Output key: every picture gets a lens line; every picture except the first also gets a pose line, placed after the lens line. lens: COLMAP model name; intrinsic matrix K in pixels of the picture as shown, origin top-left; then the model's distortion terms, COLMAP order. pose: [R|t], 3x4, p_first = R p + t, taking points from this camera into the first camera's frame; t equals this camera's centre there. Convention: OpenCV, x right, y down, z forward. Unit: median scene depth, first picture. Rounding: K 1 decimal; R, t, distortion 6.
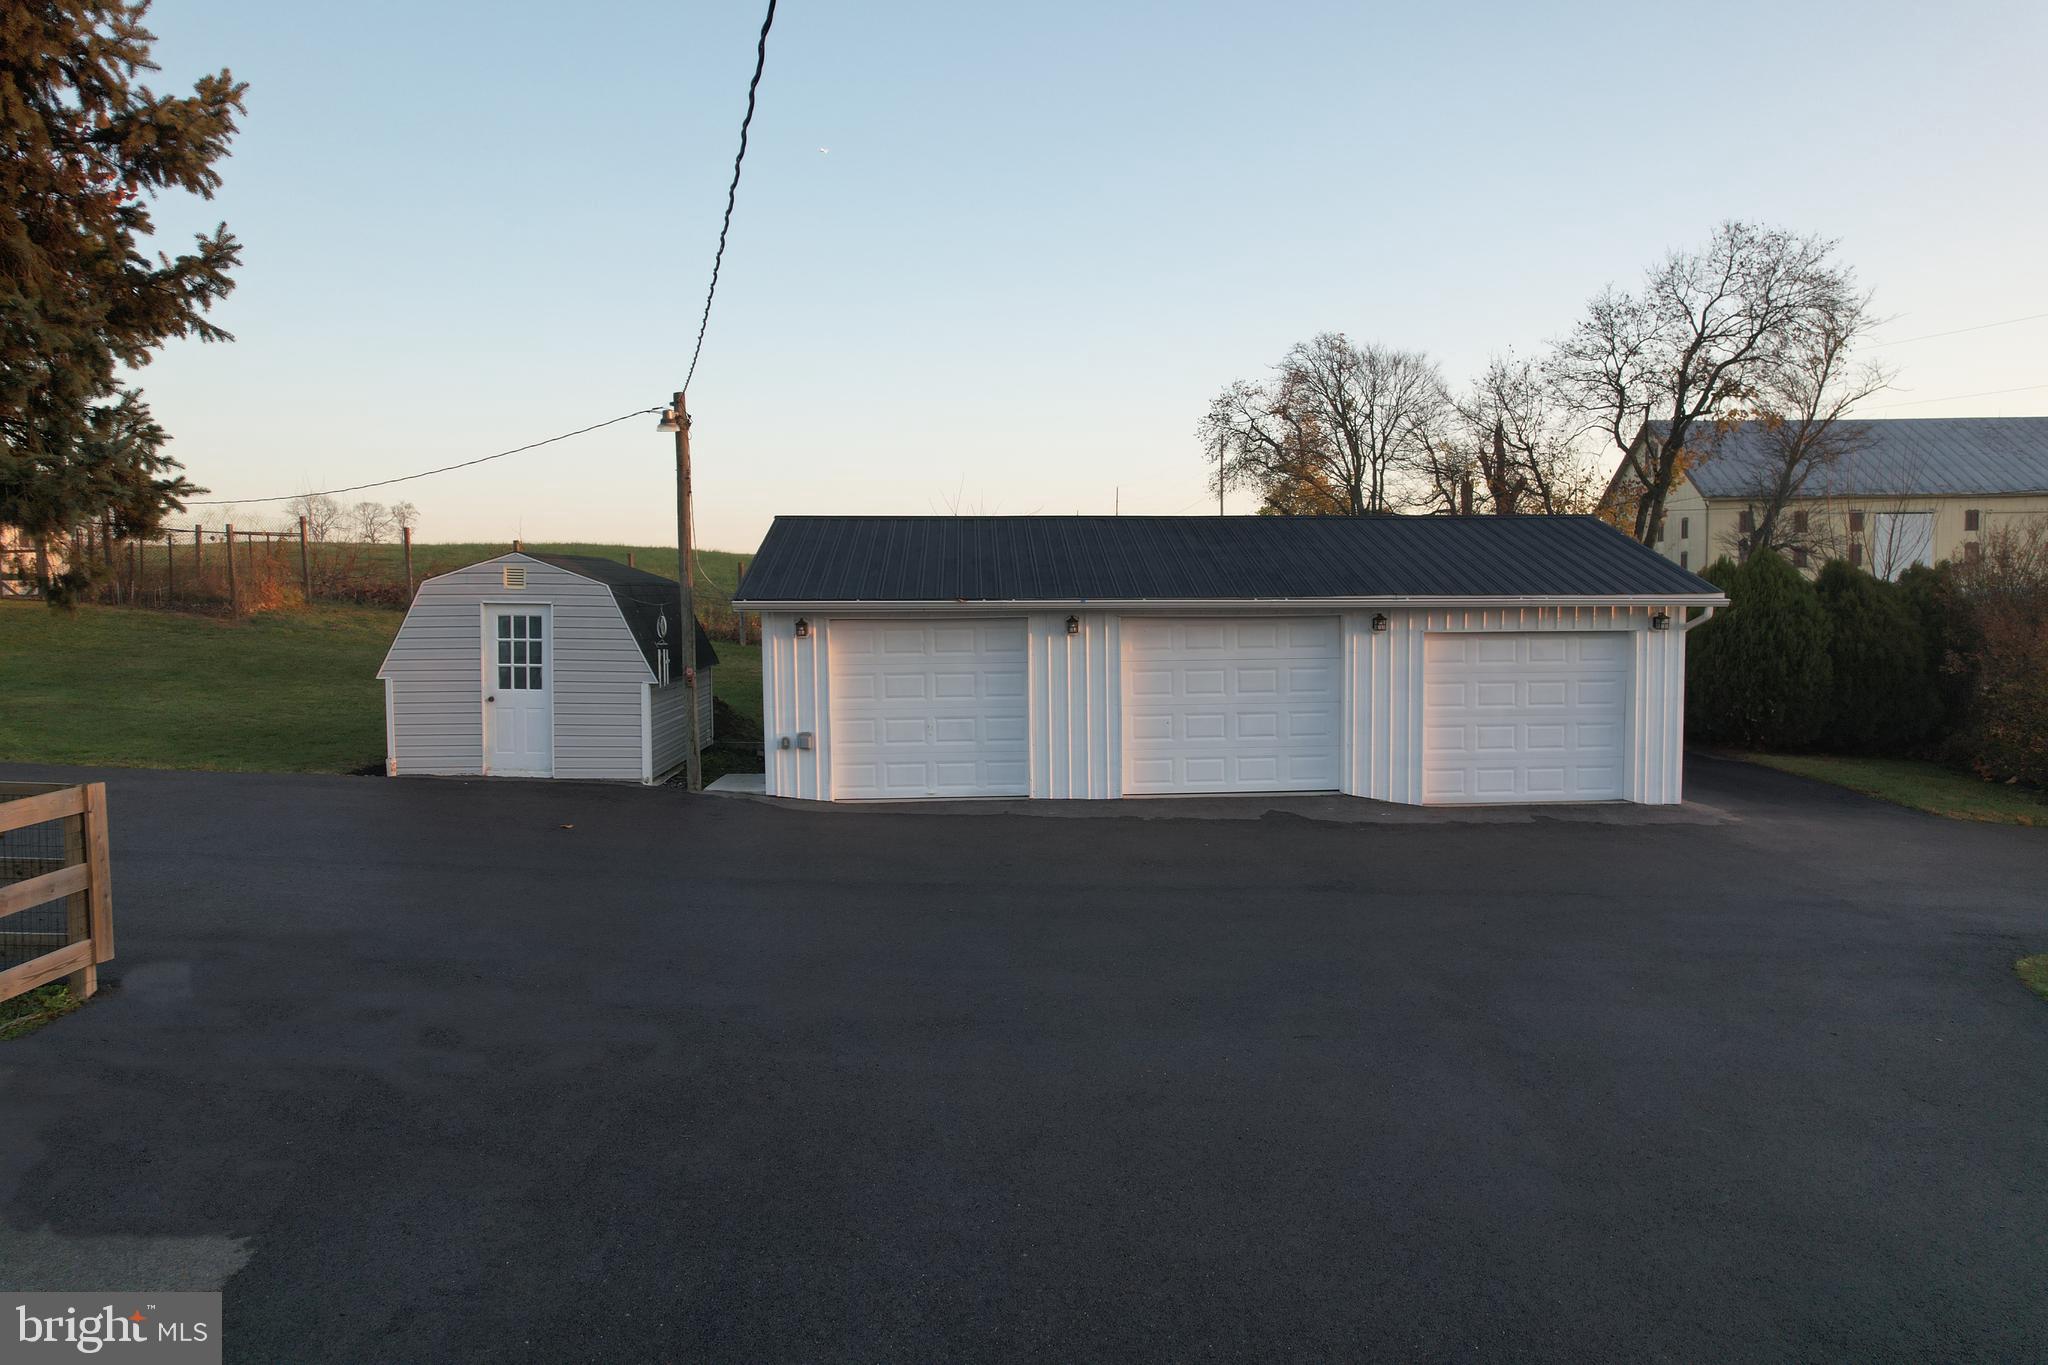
lens RADIAL K [[1261.0, 0, 1024.0], [0, 1261.0, 682.5], [0, 0, 1]] dist [-0.063334, 0.050113]
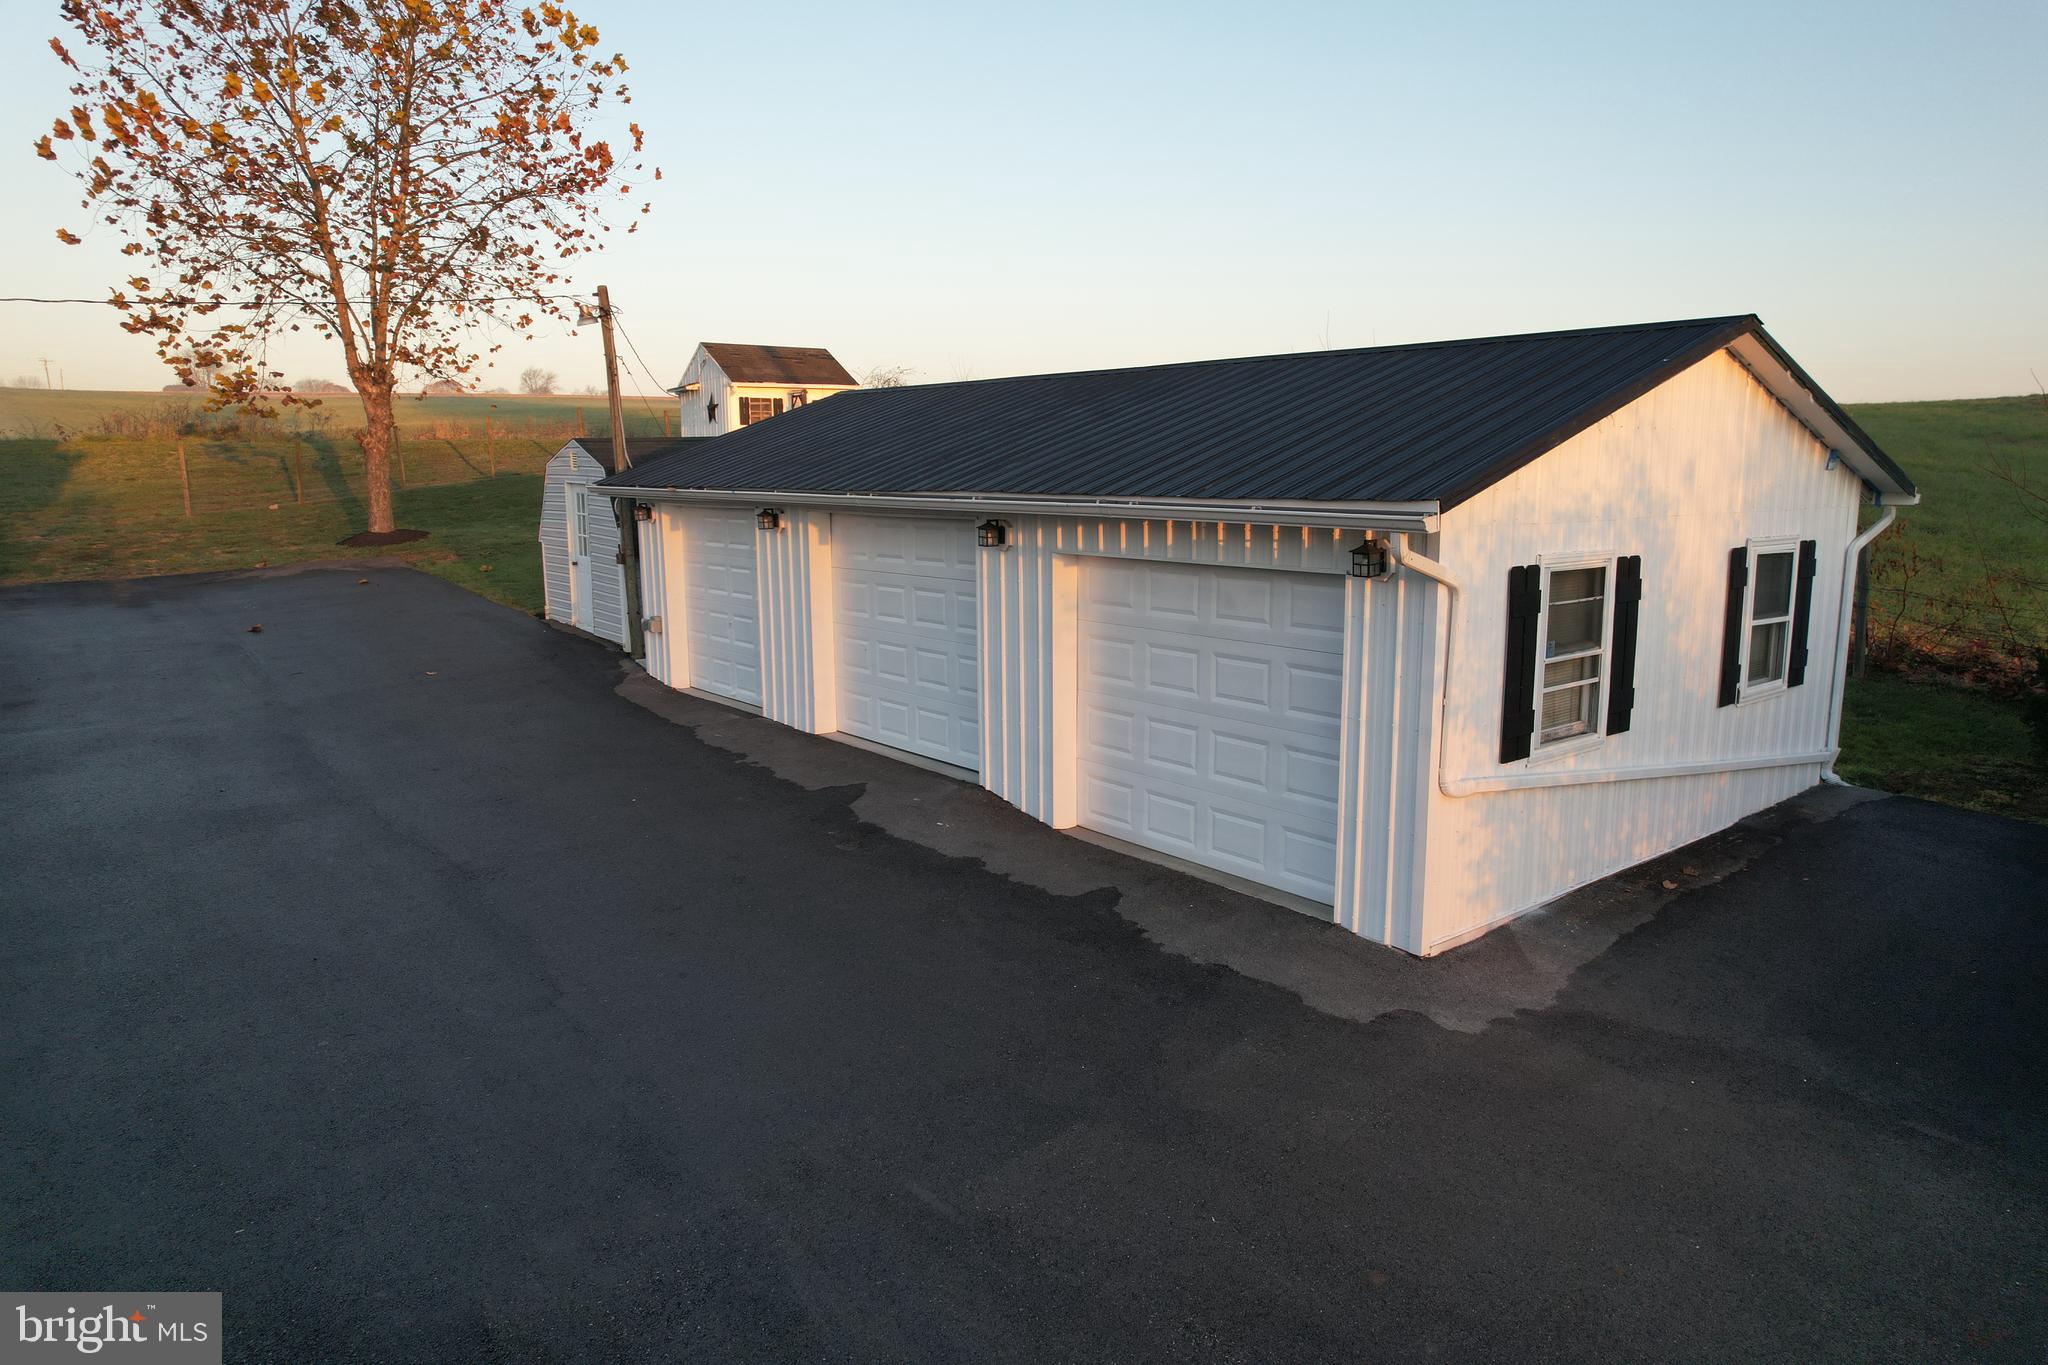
lens RADIAL K [[1261.0, 0, 1024.0], [0, 1261.0, 682.5], [0, 0, 1]] dist [-0.063334, 0.050113]
pose [[0.634536, 0.140760, -0.759968, 0.787678], [-0.104893, 0.989862, 0.095759, -0.034167], [0.765743, 0.018953, 0.642868, 0.575836]]
